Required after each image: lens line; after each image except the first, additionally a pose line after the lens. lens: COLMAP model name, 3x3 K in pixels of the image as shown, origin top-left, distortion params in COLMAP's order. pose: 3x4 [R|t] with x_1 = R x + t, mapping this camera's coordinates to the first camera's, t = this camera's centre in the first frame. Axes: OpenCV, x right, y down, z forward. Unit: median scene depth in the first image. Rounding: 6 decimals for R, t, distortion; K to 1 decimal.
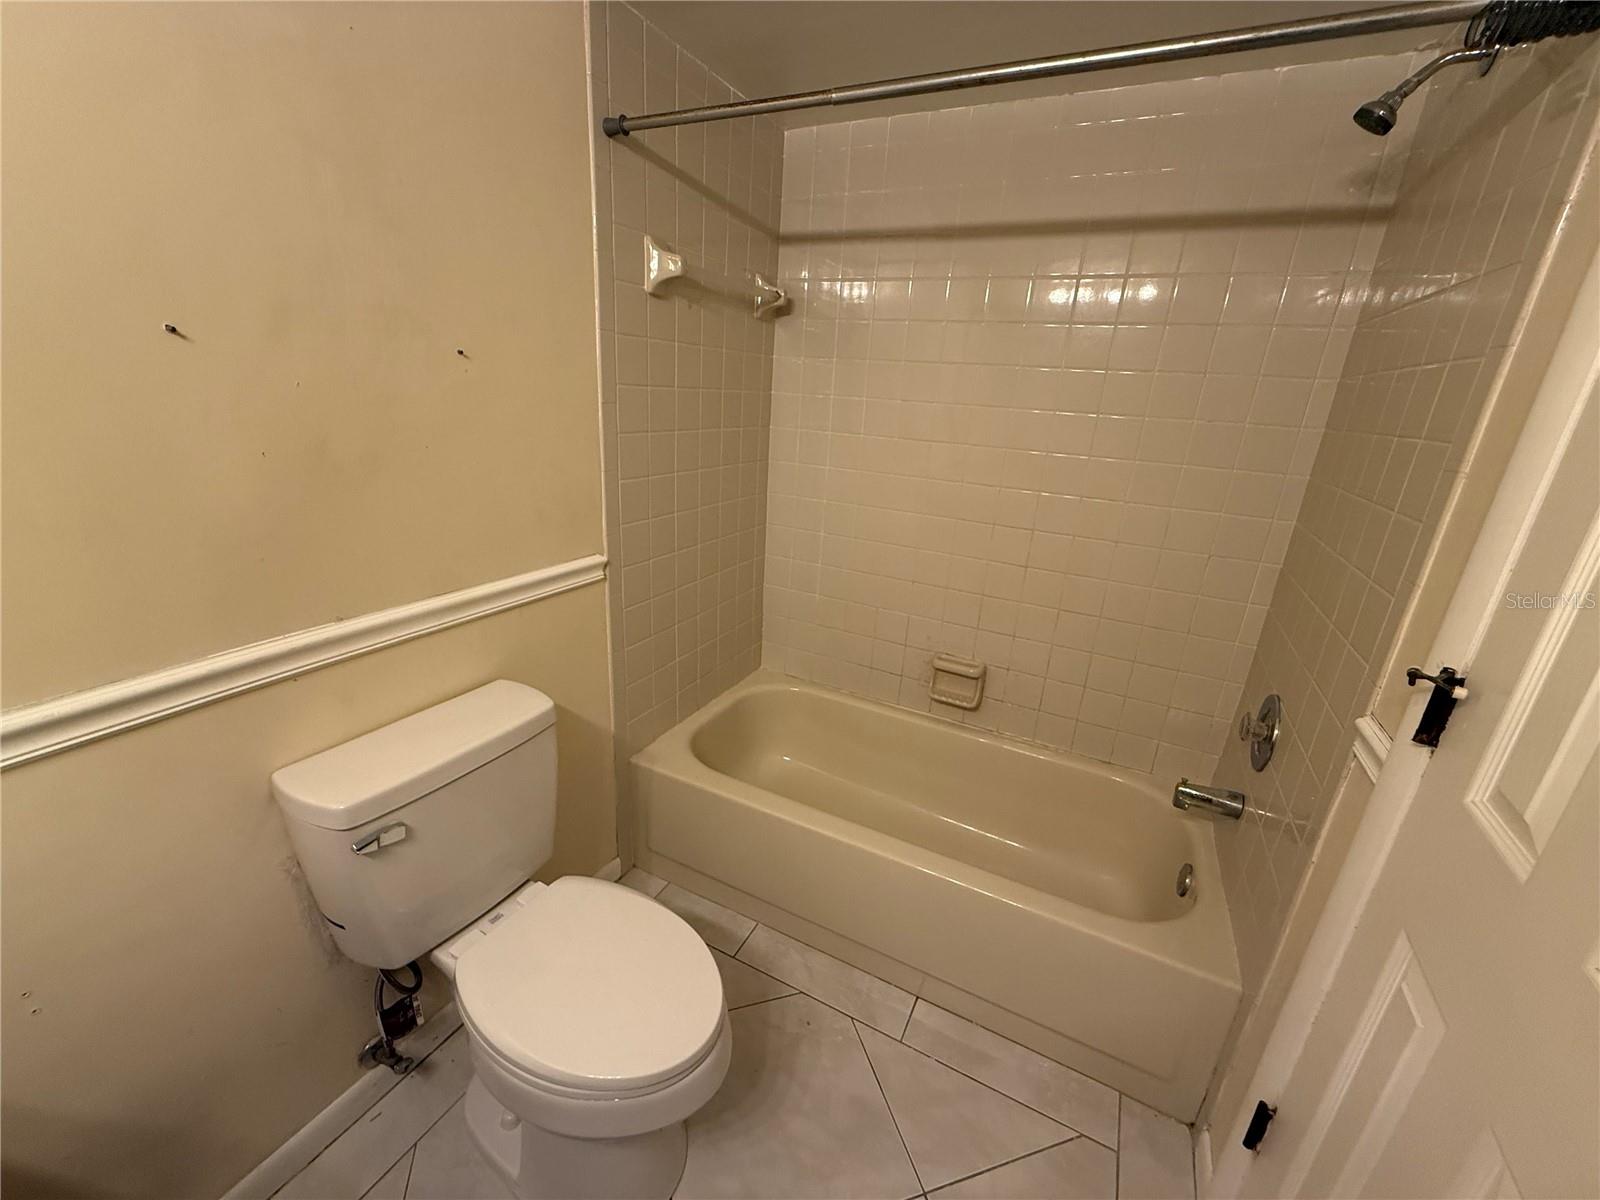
lens RADIAL K [[636.5, 0, 801.2], [0, 636.5, 602.3], [0, 0, 1]] dist [-0.002125, -0.000011]
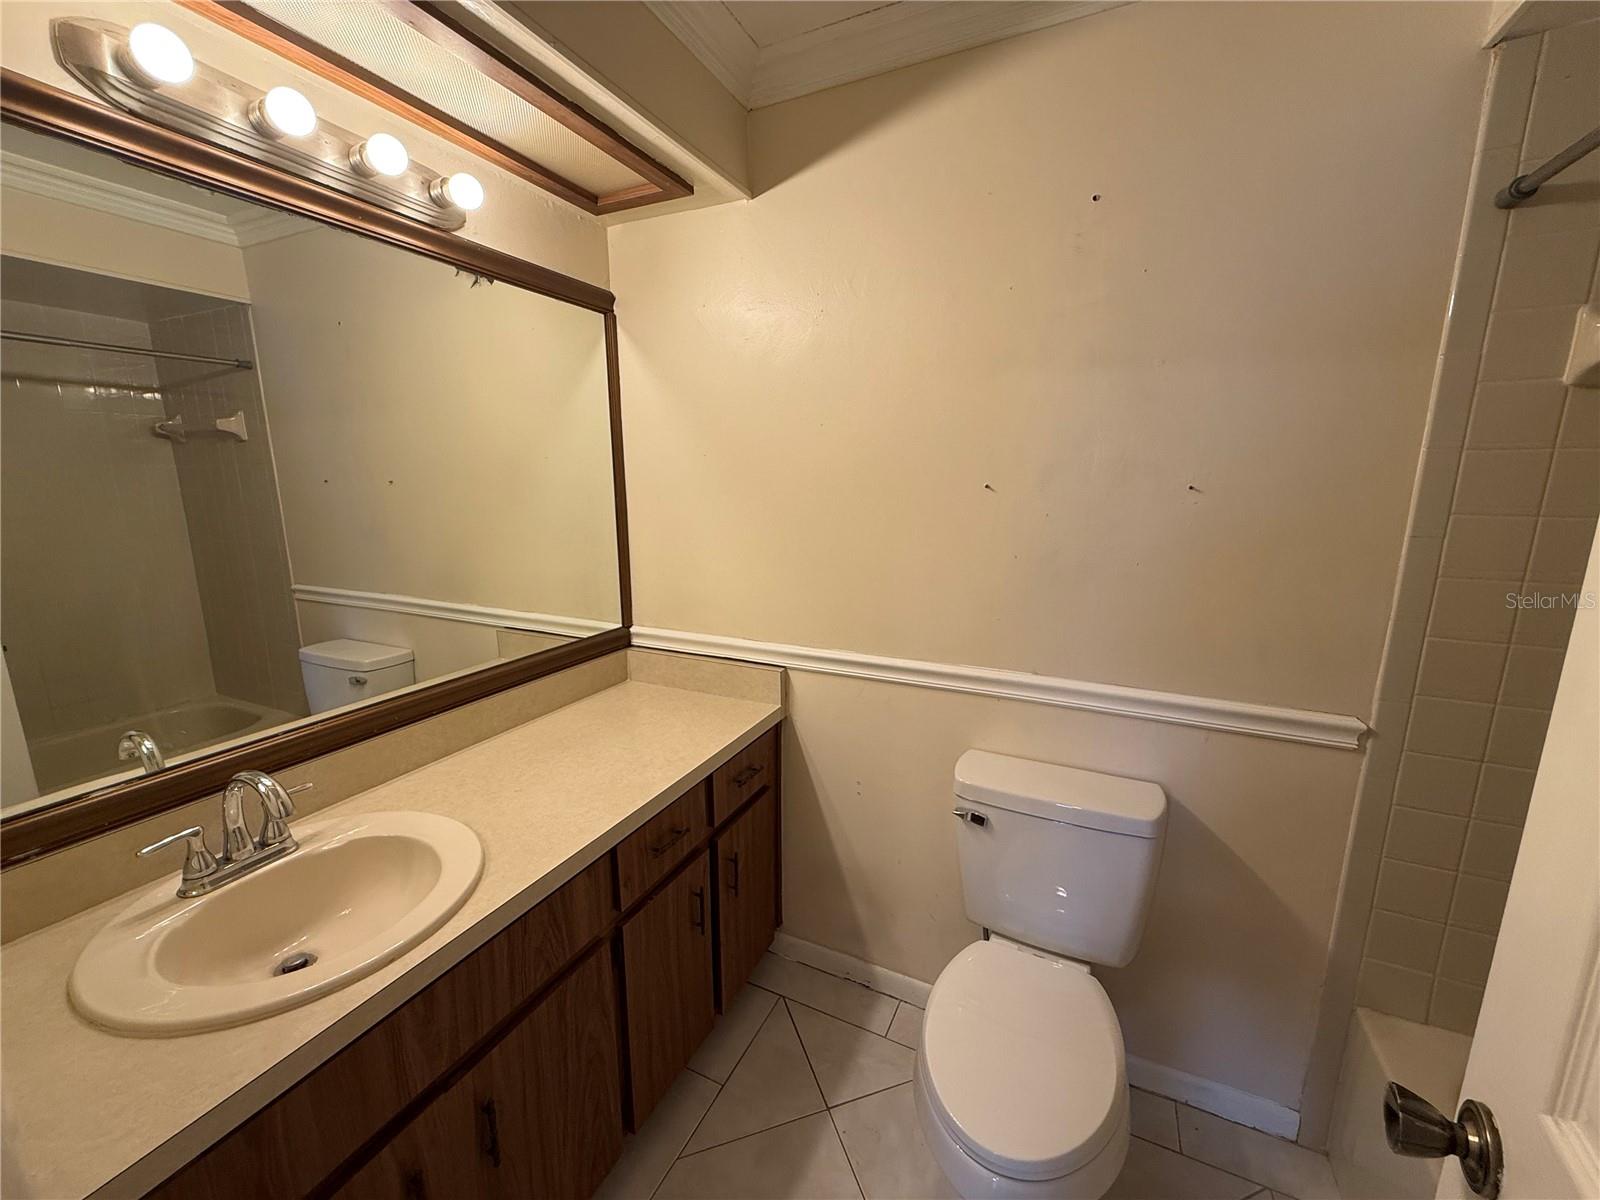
lens RADIAL K [[636.5, 0, 797.8], [0, 636.5, 600.1], [0, 0, 1]] dist [-0.002125, -0.000011]
pose [[0.019066, 0.131133, -0.991181, 0.449020], [-0.320997, 0.939682, 0.118145, -0.085610], [0.946888, 0.315914, 0.060010, 0.251458]]
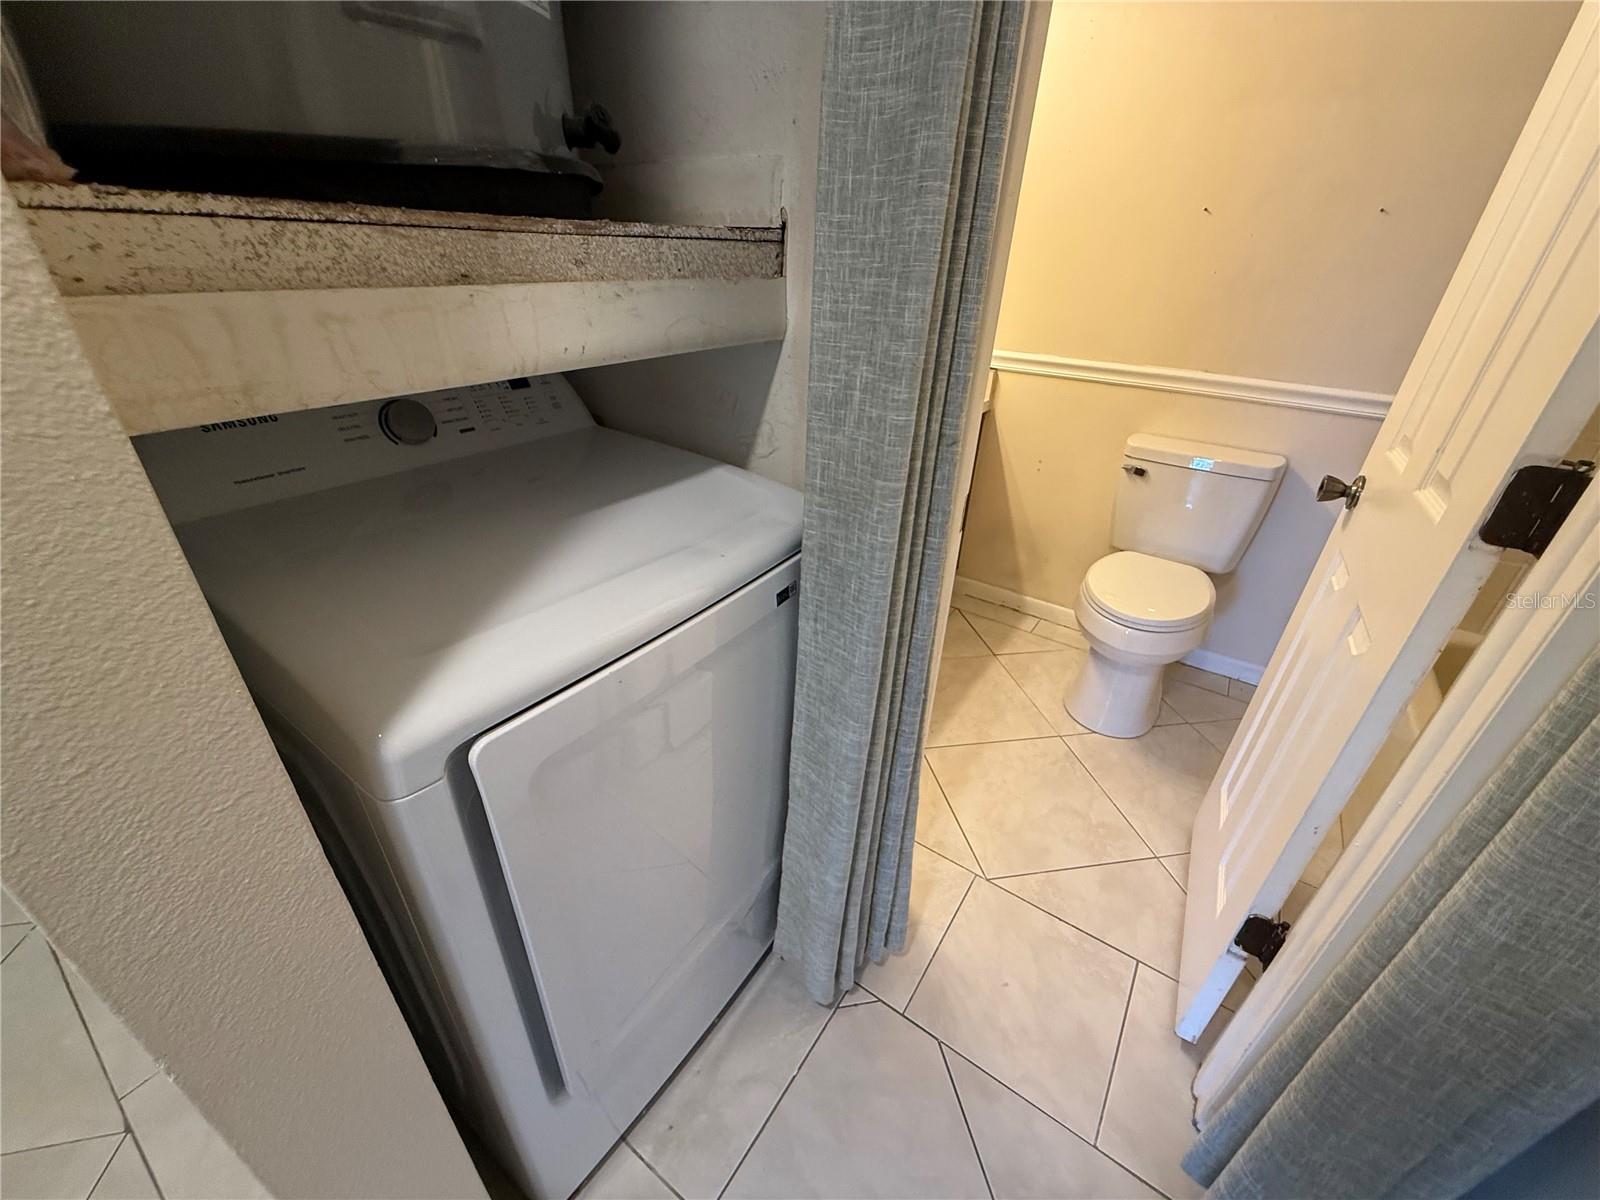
lens RADIAL K [[636.5, 0, 792.2], [0, 636.5, 598.8], [0, 0, 1]] dist [-0.002125, -0.000011]
pose [[-0.149171, 0.428244, -0.891266, 0.946650], [-0.348744, 0.820645, 0.452680, 0.116915], [0.925271, 0.378350, 0.026931, 0.066212]]
